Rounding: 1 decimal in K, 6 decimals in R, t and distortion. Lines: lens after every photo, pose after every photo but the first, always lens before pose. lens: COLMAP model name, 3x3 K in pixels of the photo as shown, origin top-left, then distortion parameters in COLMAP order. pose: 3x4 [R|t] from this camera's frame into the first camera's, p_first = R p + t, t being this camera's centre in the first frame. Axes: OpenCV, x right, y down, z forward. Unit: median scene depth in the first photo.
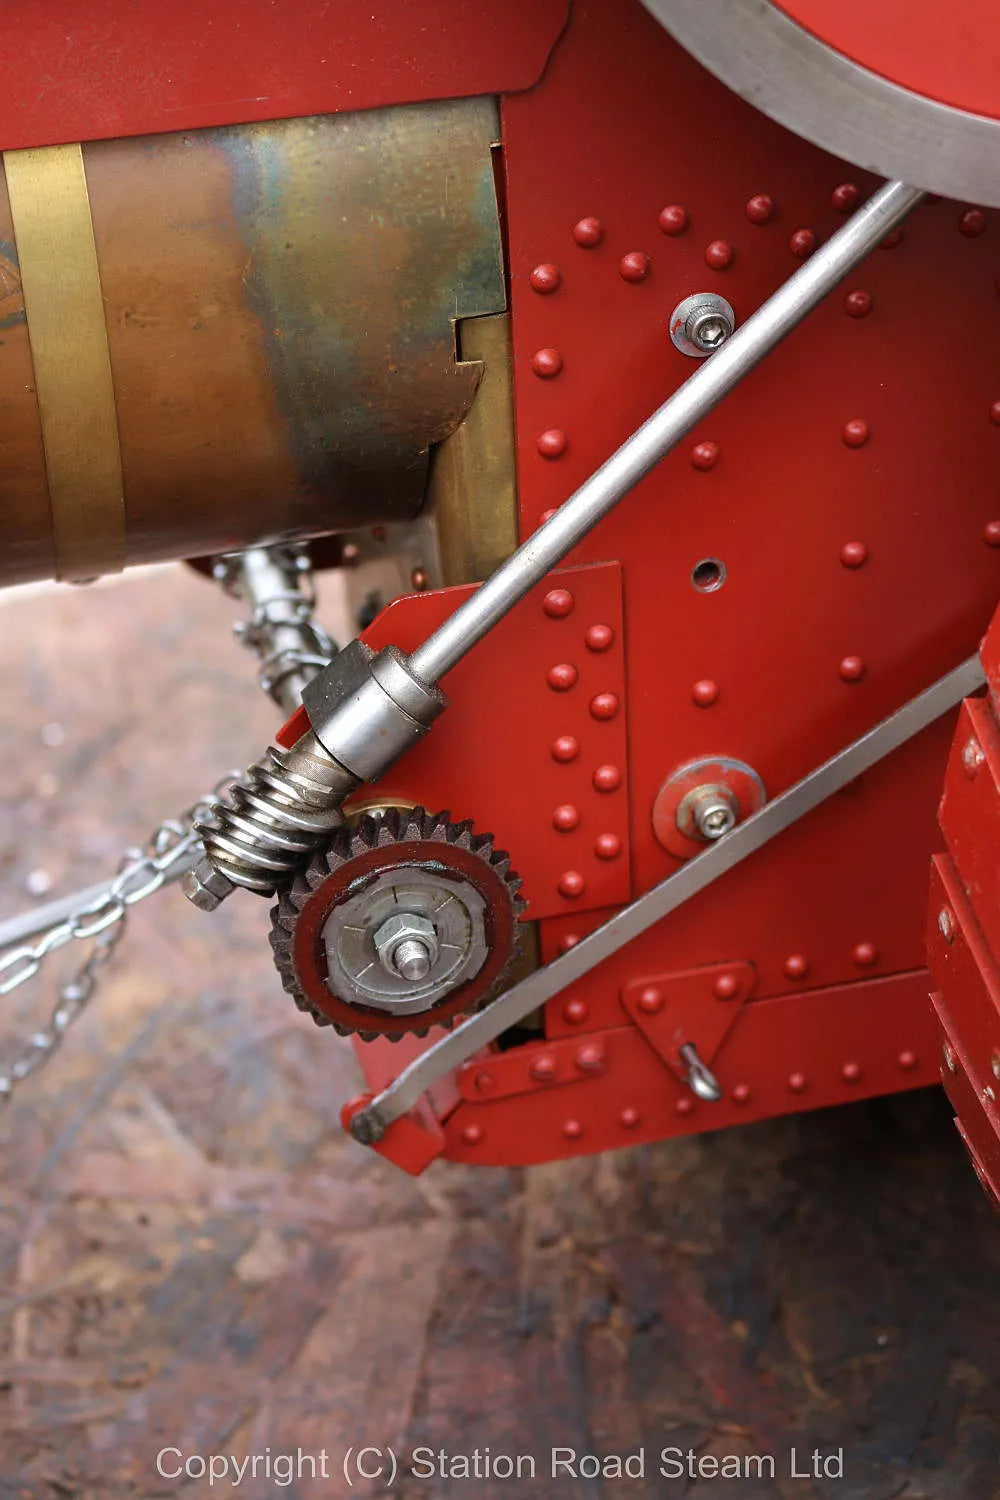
lens RADIAL K [[2799.0, 0, 500.0], [0, 2799.0, 750.0], [0, 0, 1]] dist [-0.010198, -0.133015]
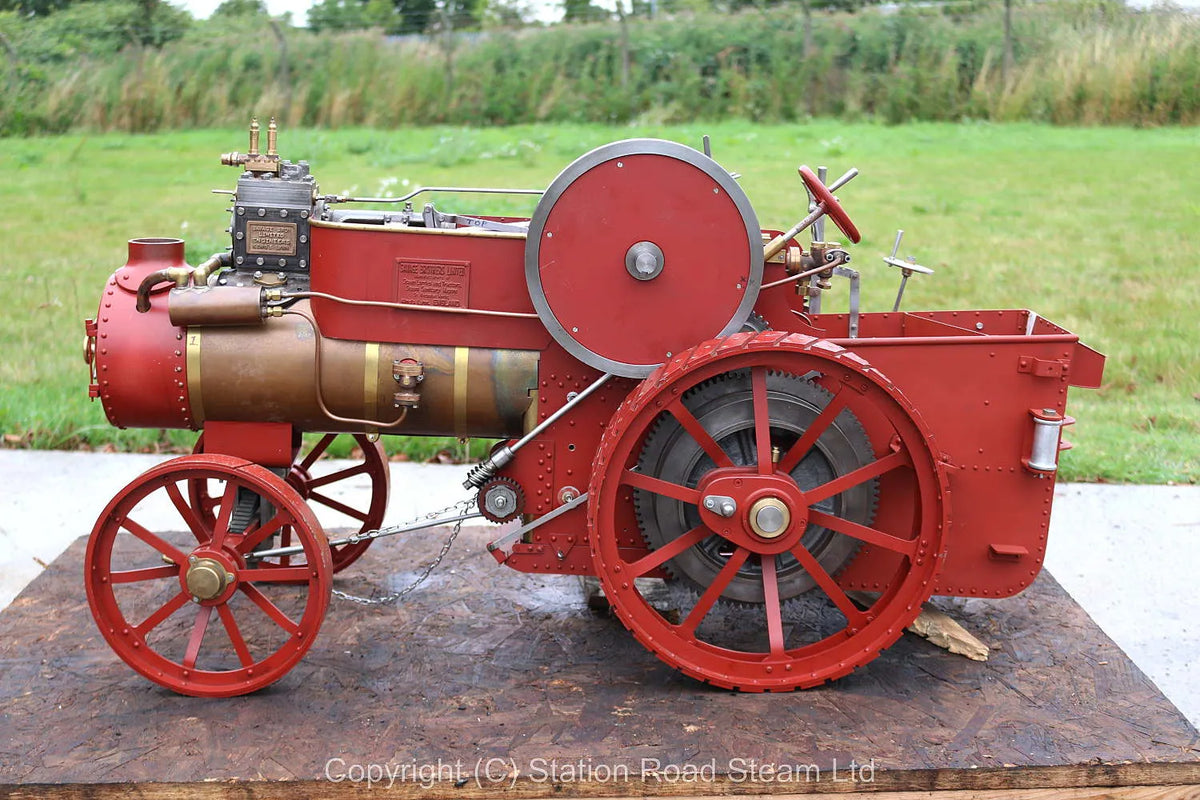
lens RADIAL K [[1886.0, 0, 597.5], [0, 1886.0, 408.9], [0, 0, 1]] dist [-0.047103, -0.029909]
pose [[0.971864, 0.136869, -0.191698, 0.832046], [-0.190656, 0.935015, -0.298994, 0.968822], [0.138317, 0.327130, 0.934802, -2.456805]]
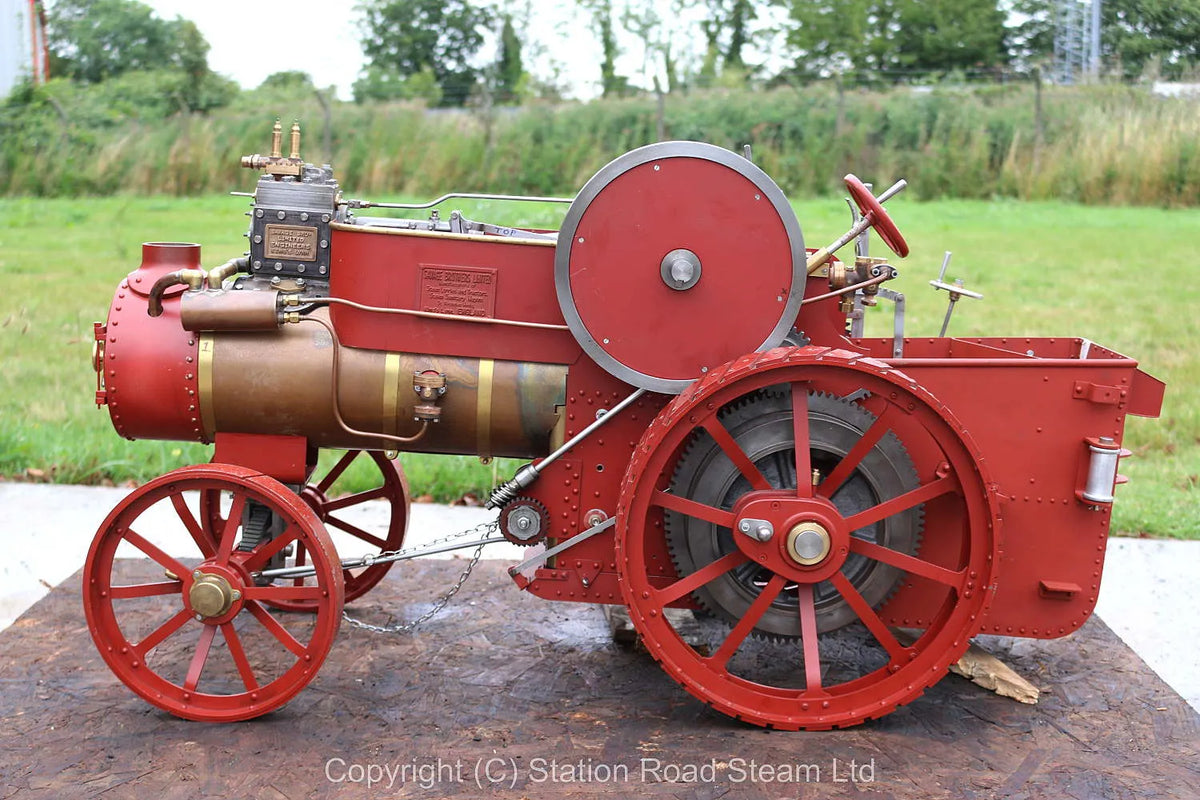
lens RADIAL K [[1841.9, 0, 587.0], [0, 1841.9, 397.3], [0, 0, 1]] dist [-0.051089, 0.034404]
pose [[0.964401, 0.147230, -0.219668, 0.794431], [-0.216765, 0.915930, -0.337765, 0.985950], [0.151471, 0.373358, 0.915238, -2.169089]]
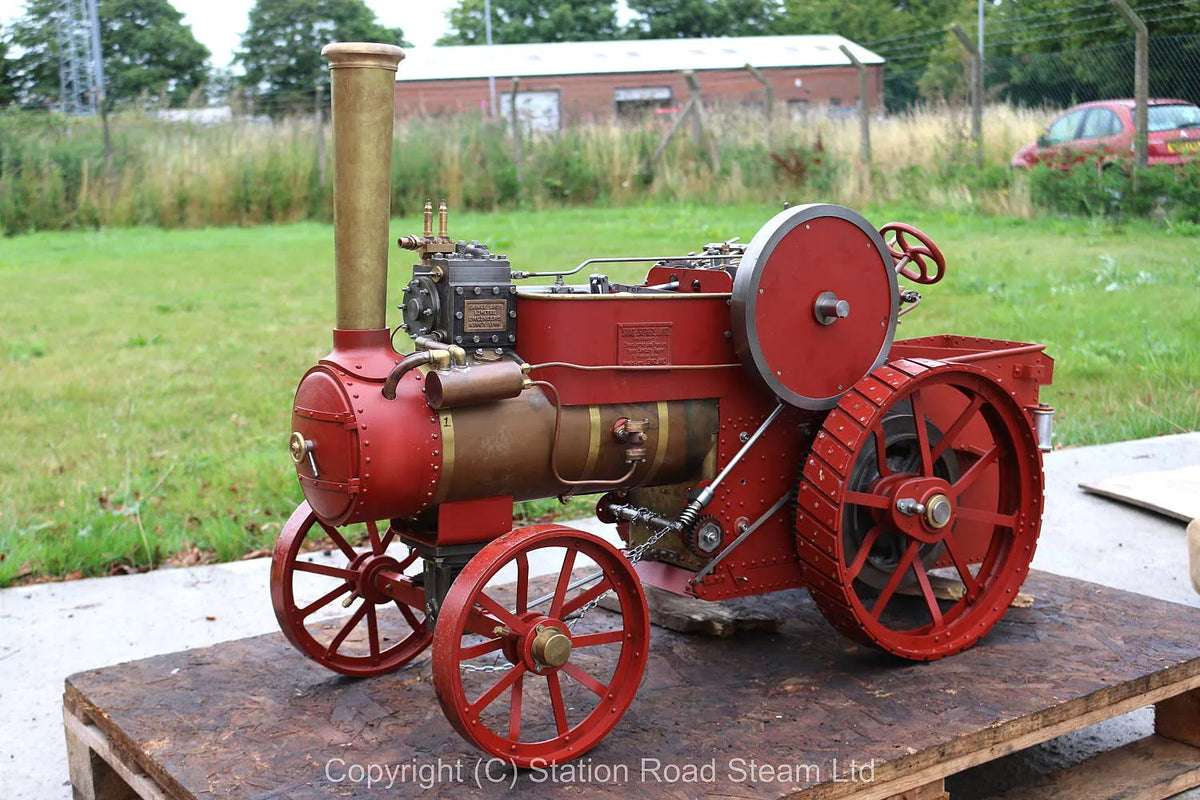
lens RADIAL K [[1732.1, 0, 754.6], [0, 1732.1, 401.0], [0, 0, 1]] dist [-0.054152, -0.048087]
pose [[0.899806, 0.021465, 0.435762, -1.575038], [0.152059, 0.920735, -0.359340, 1.152781], [-0.408934, 0.389598, 0.825219, -2.200668]]
